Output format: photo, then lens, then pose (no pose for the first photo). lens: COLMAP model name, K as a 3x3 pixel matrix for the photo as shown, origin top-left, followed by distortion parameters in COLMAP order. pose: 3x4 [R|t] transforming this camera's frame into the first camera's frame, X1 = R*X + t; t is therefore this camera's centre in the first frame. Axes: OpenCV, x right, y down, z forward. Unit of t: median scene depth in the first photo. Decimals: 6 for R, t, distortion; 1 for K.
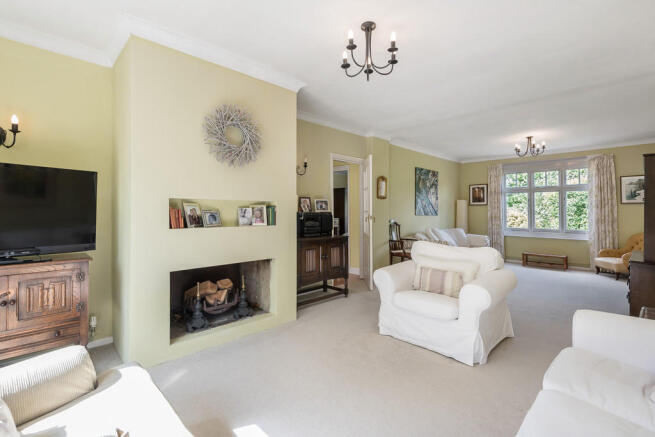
lens RADIAL K [[292.9, 0, 327.5], [0, 292.9, 218.5], [0, 0, 1]] dist [0.000092, -0.000218]
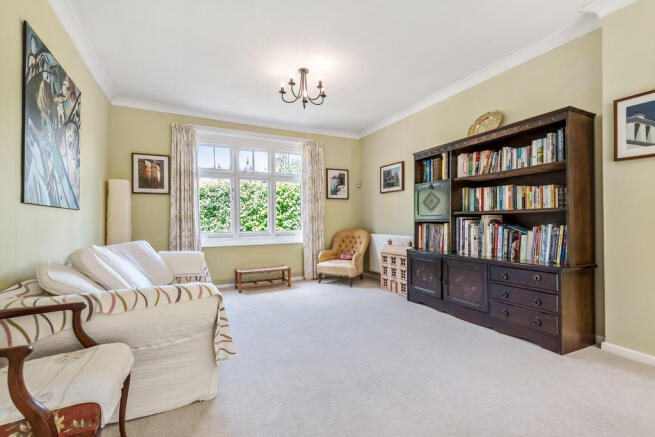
lens RADIAL K [[292.9, 0, 327.5], [0, 292.9, 218.5], [0, 0, 1]] dist [0.000092, -0.000218]
pose [[0.287416, -0.003330, 0.957800, 0.120649], [0.030099, 0.999531, -0.005557, 0.012062], [-0.957333, 0.030426, 0.287382, 0.633222]]
